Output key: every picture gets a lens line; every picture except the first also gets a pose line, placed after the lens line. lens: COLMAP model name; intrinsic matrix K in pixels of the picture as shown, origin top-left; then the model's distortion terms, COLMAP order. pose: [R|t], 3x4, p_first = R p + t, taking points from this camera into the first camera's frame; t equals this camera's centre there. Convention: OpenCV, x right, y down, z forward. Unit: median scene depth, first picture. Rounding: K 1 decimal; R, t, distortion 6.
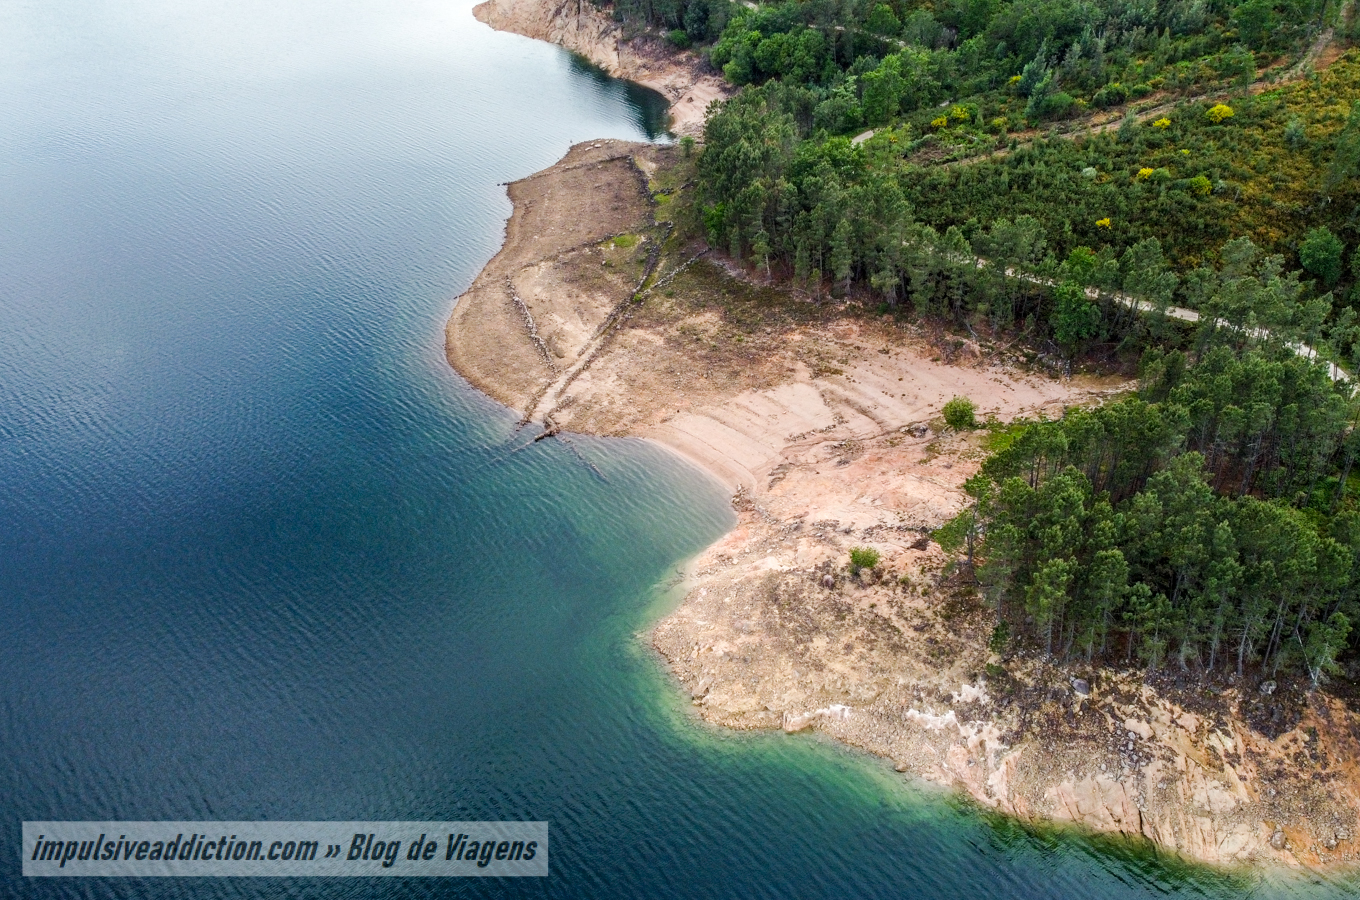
lens RADIAL K [[1240.2, 0, 681.7], [0, 1240.2, 450.3], [0, 0, 1]] dist [0.003746, 0.006478]
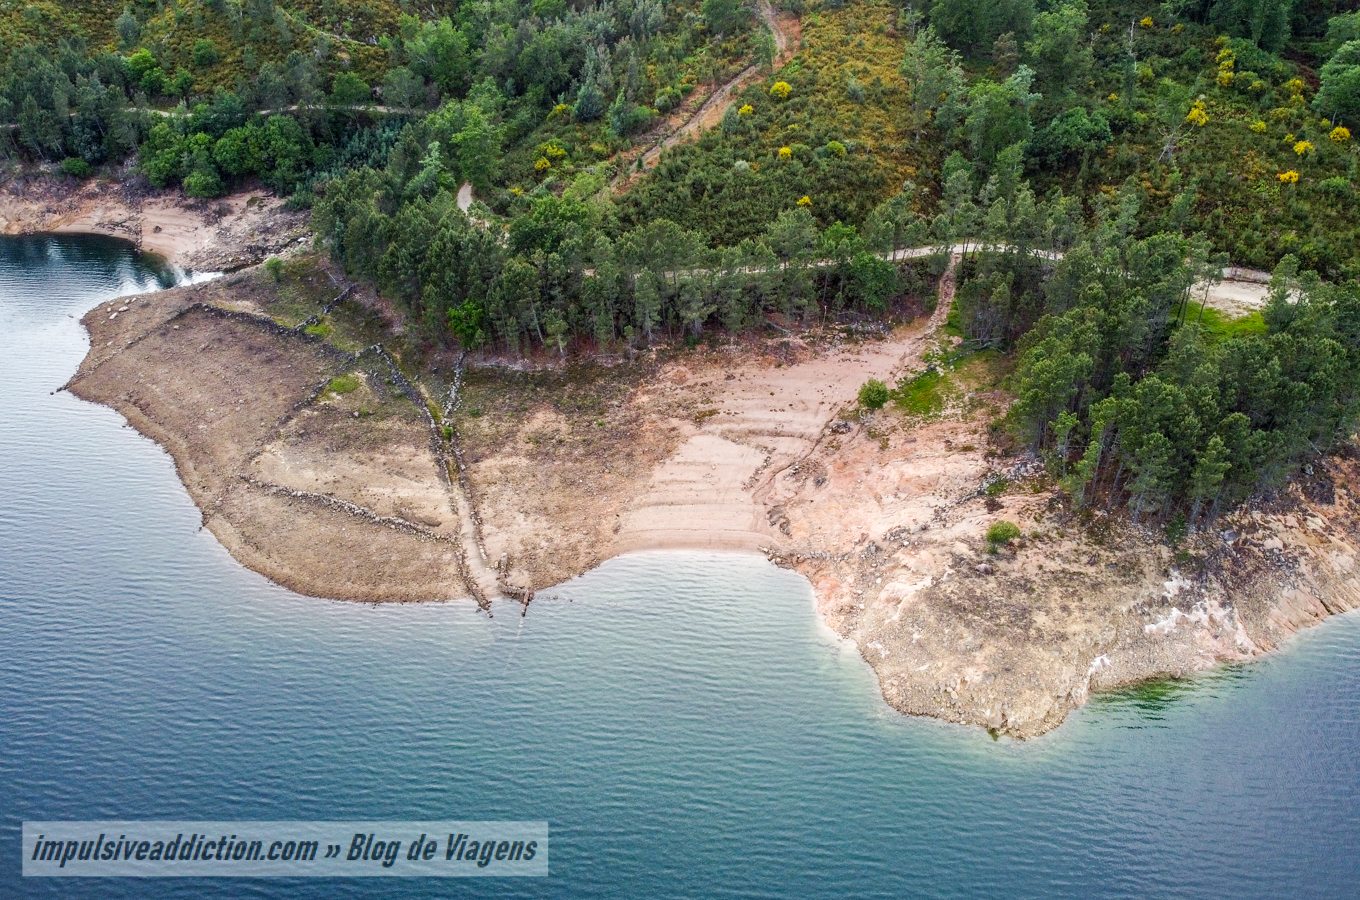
lens RADIAL K [[1240.2, 0, 680.8], [0, 1240.2, 449.7], [0, 0, 1]] dist [0.003746, 0.006478]
pose [[0.692789, -0.384789, 0.609902, -0.651329], [0.405896, 0.907123, 0.111248, -0.202852], [-0.596063, 0.170486, 0.784630, 0.332783]]
